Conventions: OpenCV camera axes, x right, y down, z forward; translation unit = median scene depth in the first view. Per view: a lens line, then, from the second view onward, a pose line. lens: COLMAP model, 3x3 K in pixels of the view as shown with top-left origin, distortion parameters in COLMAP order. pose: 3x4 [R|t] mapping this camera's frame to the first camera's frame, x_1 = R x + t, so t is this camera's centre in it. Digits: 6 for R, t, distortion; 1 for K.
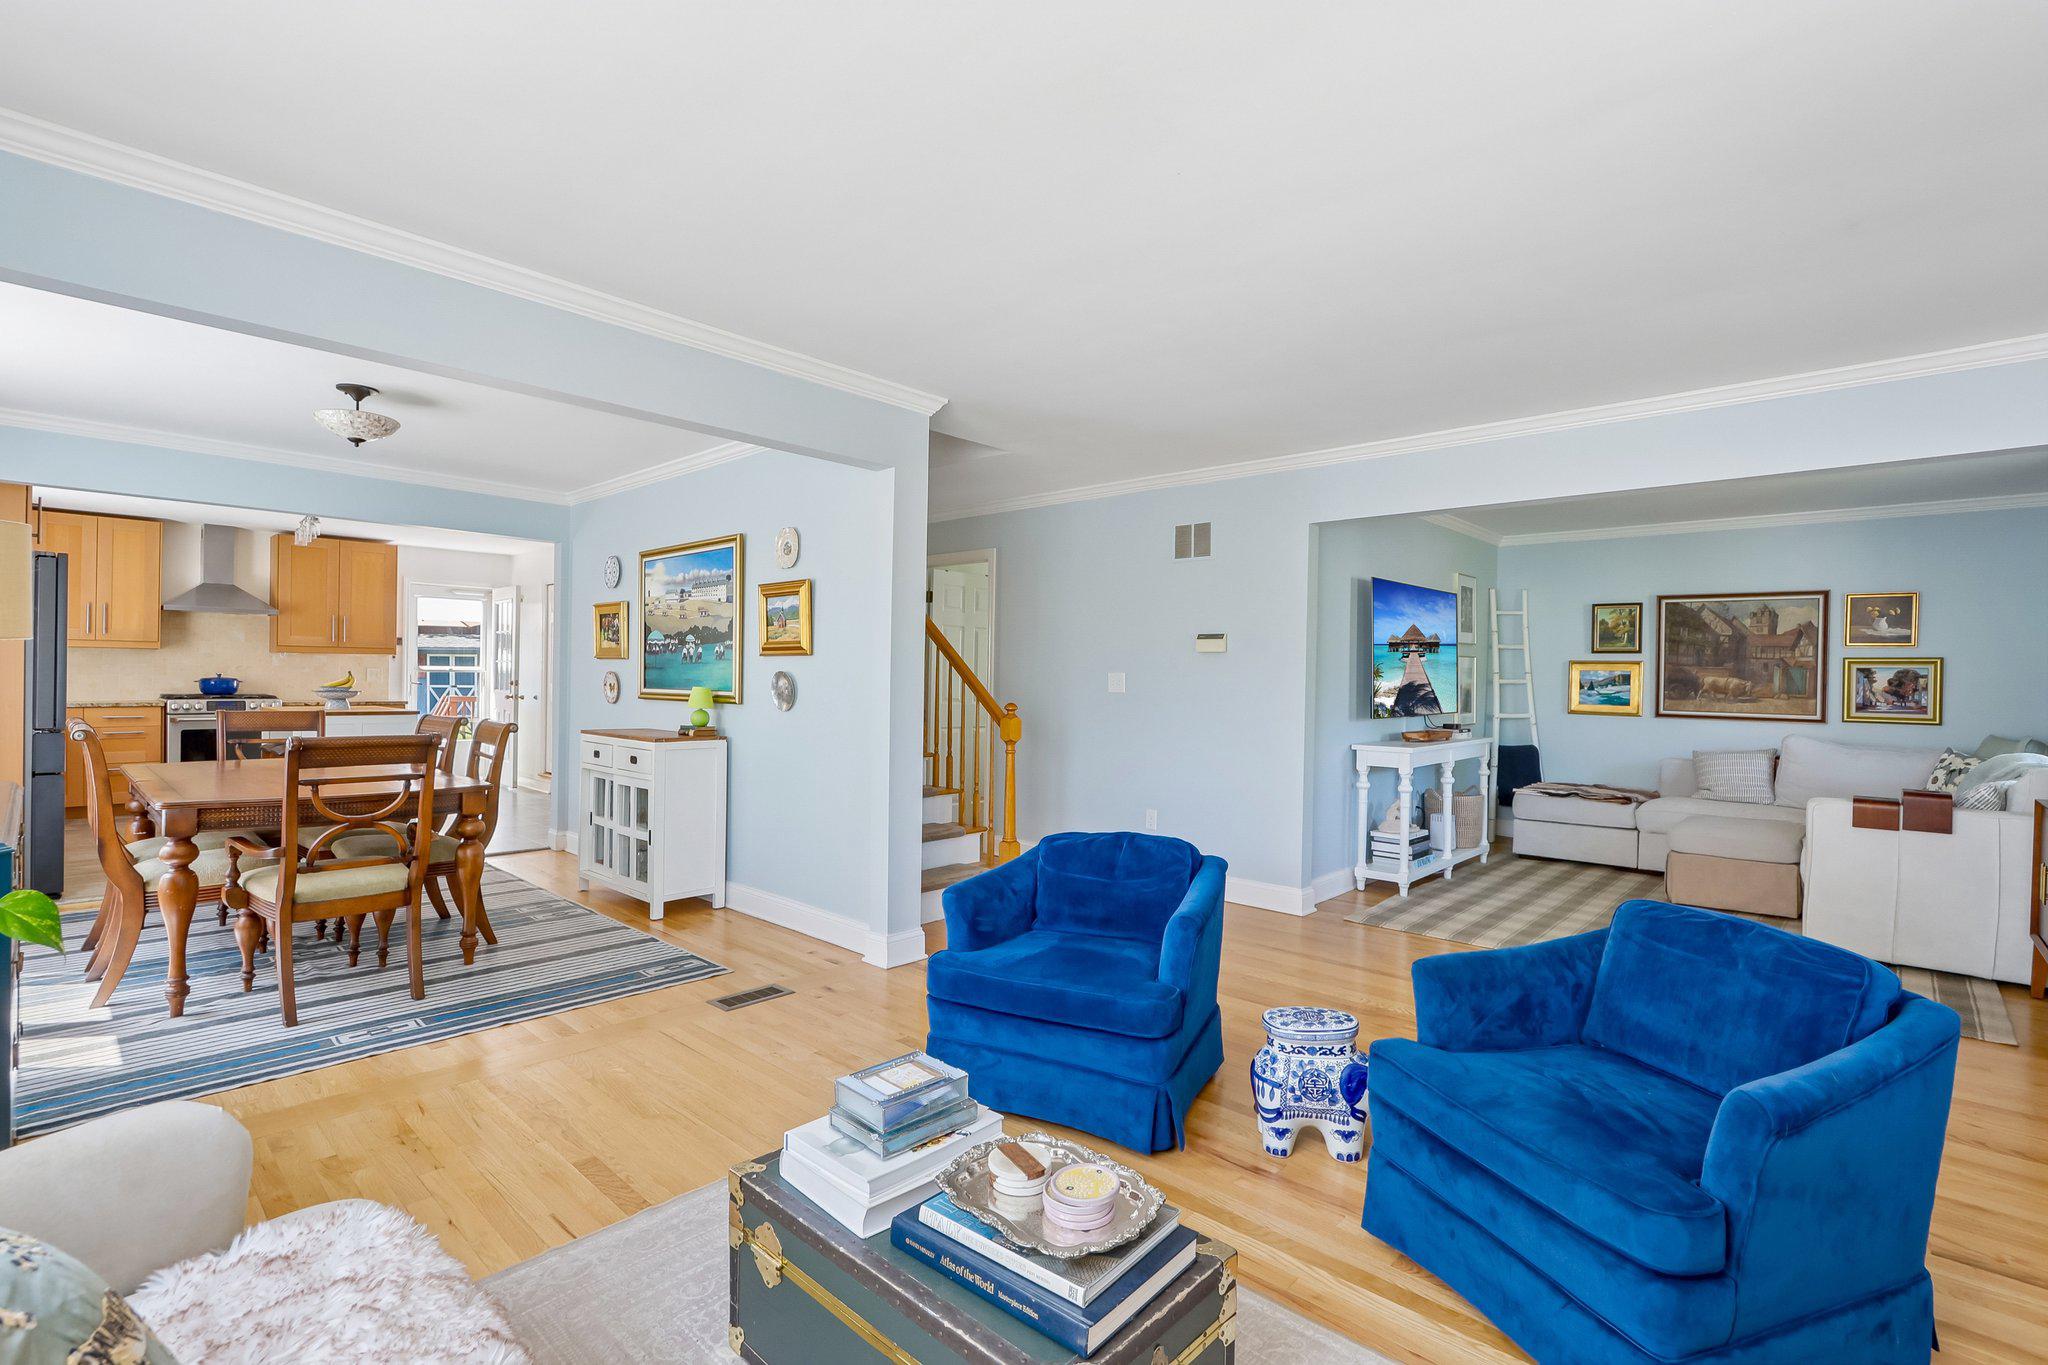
lens RADIAL K [[942.2, 0, 1009.3], [0, 942.2, 684.6], [0, 0, 1]] dist [-0.015002, 0.001373]
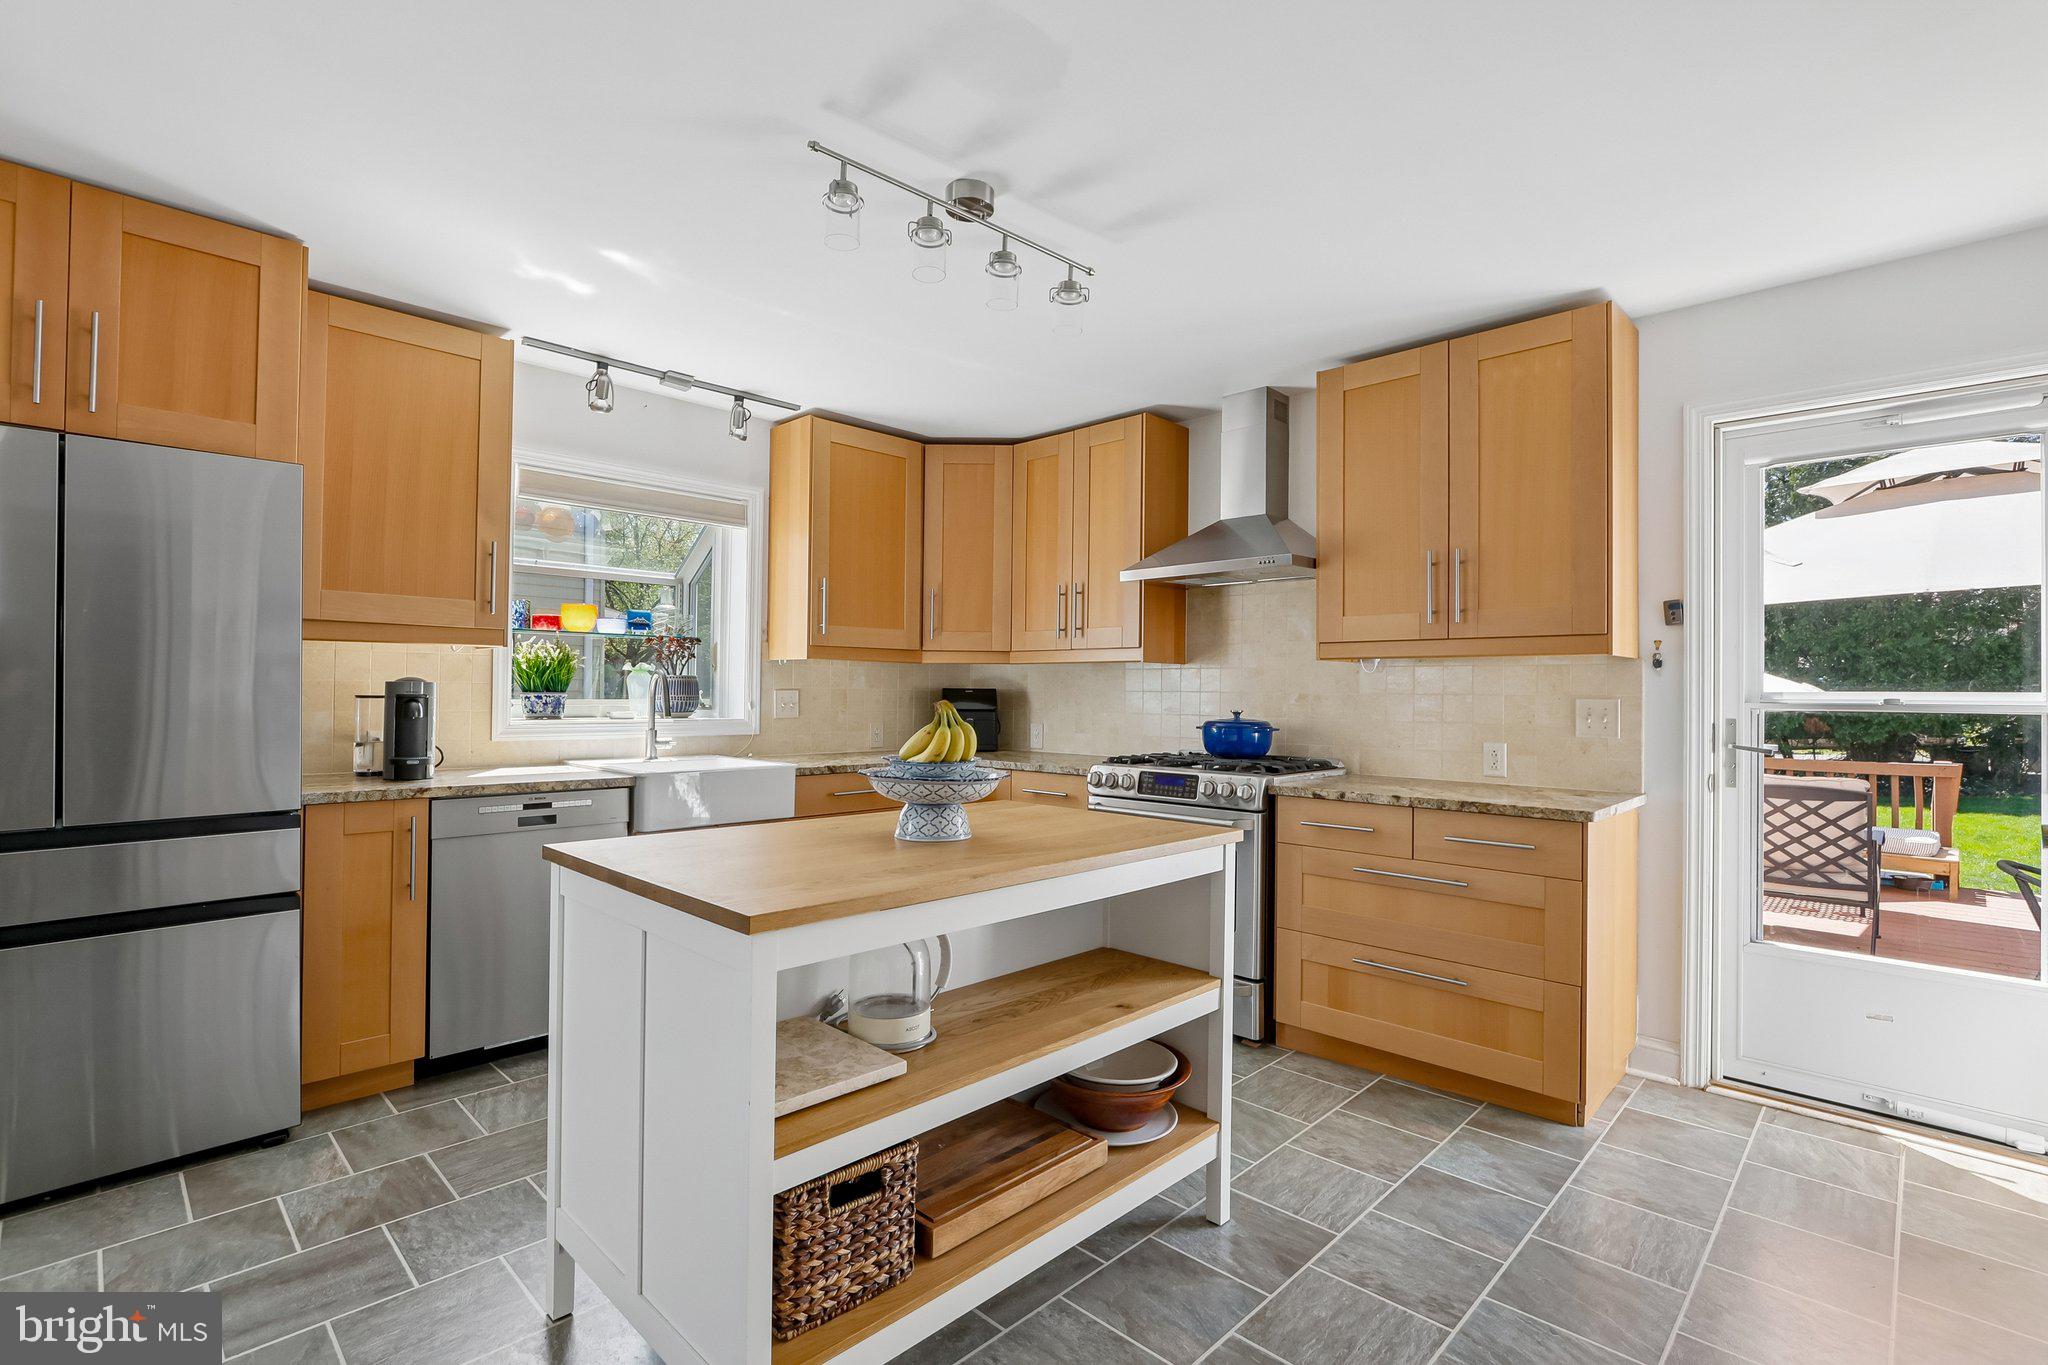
lens RADIAL K [[942.2, 0, 1009.3], [0, 942.2, 684.6], [0, 0, 1]] dist [-0.015002, 0.001373]
pose [[-0.025141, -0.022713, -0.999426, -0.564817], [-0.018283, 0.999585, -0.022257, -0.018487], [0.999517, 0.017713, -0.025546, 1.337247]]
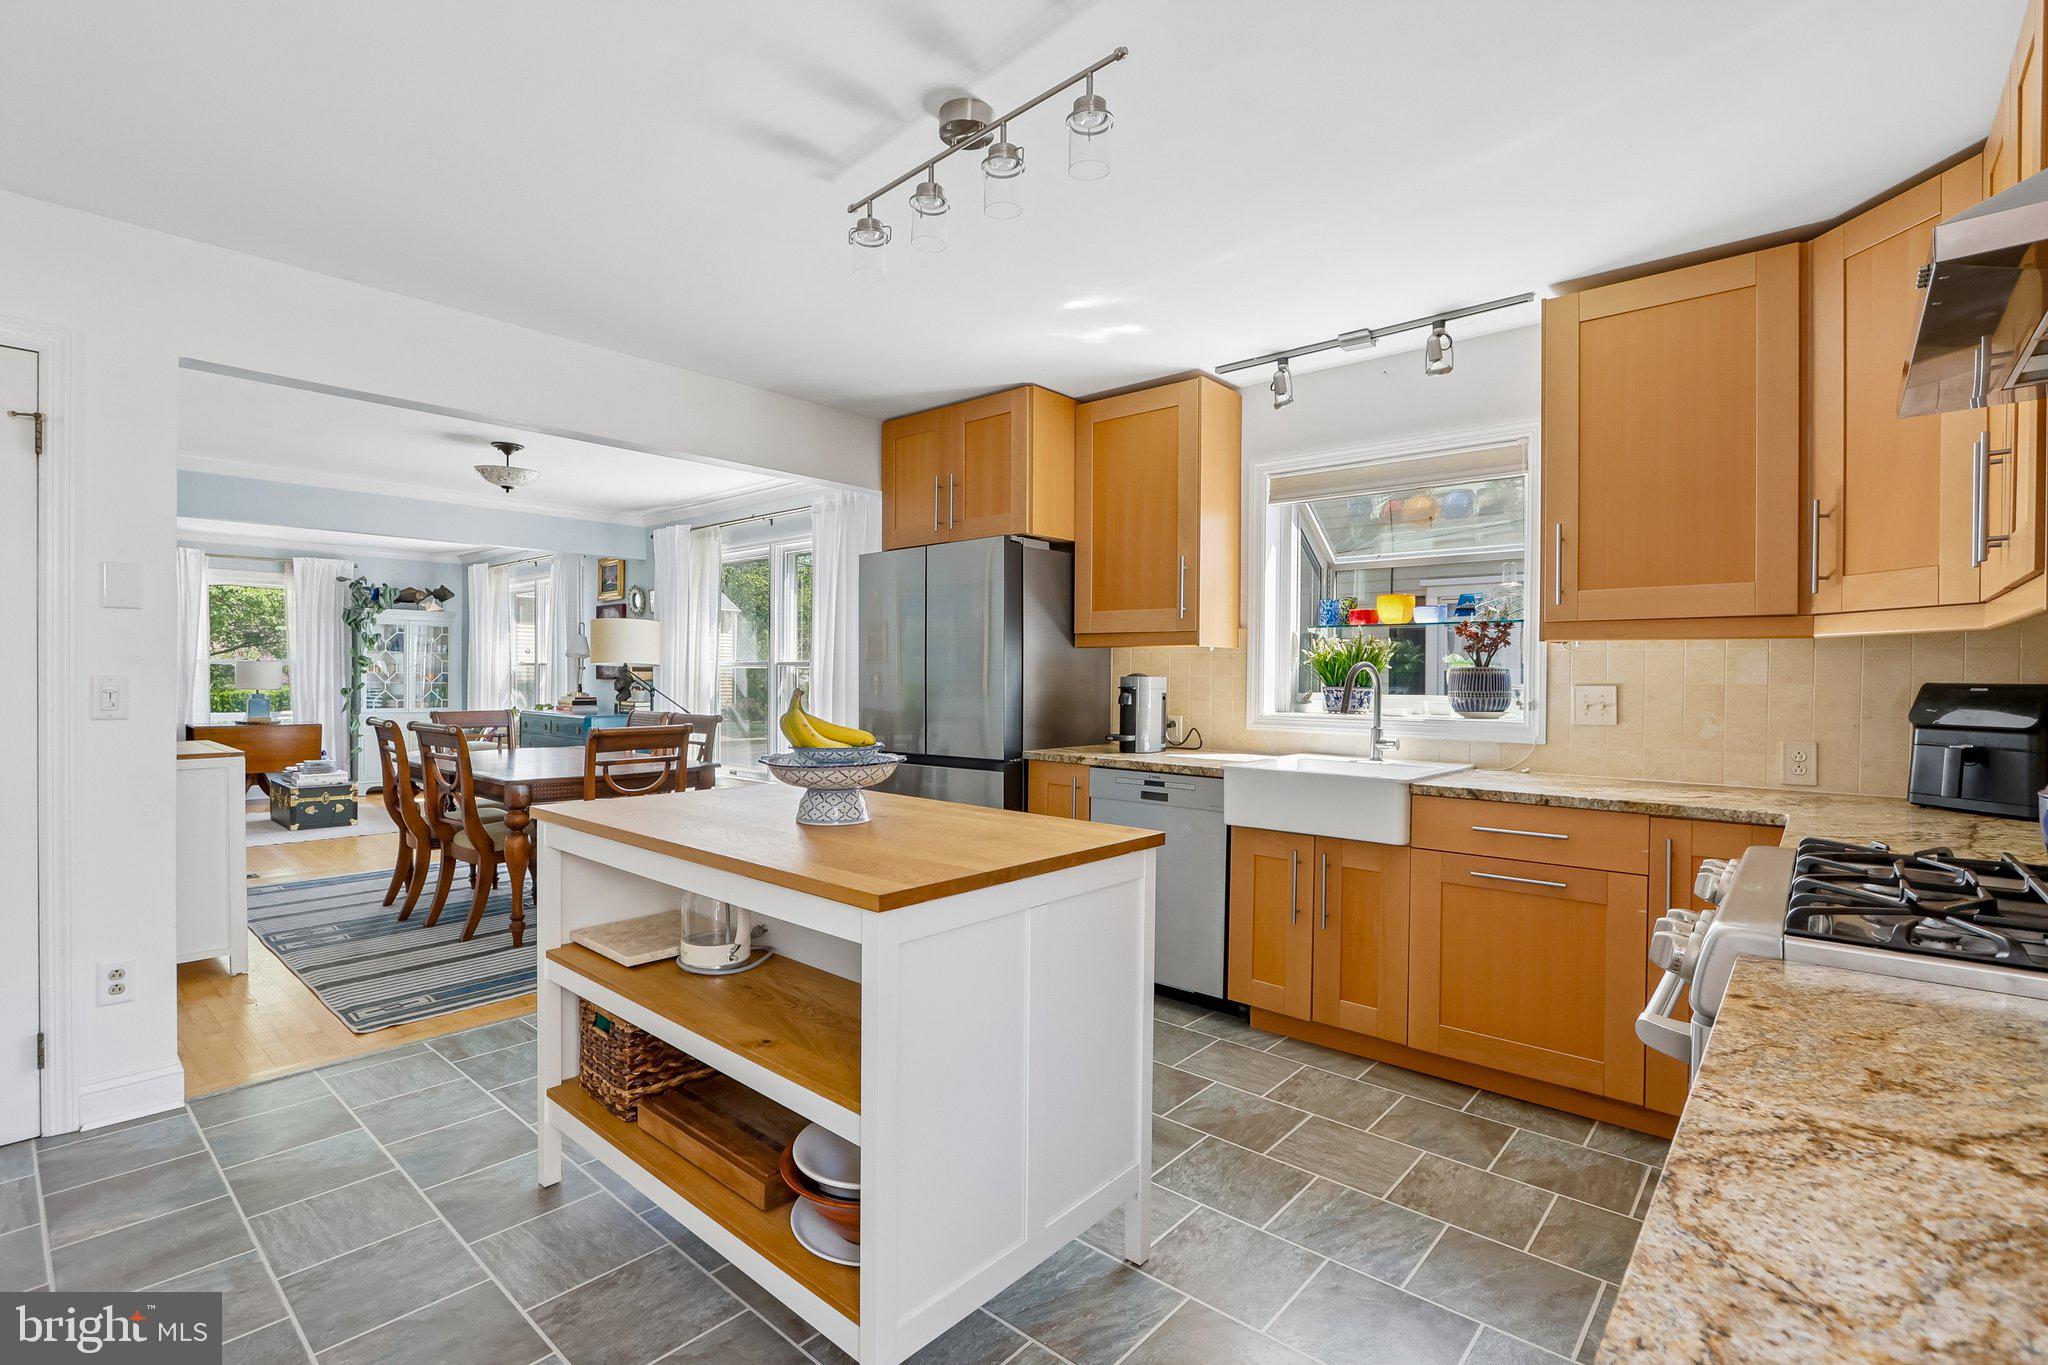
lens RADIAL K [[939.0, 0, 1016.8], [0, 939.0, 683.5], [0, 0, 1]] dist [-0.016779, 0.000119]
pose [[-0.999246, -0.024444, -0.030150, -0.993068], [-0.024910, 0.999575, 0.015168, -0.029225], [0.029766, 0.015908, -0.999430, 1.677198]]
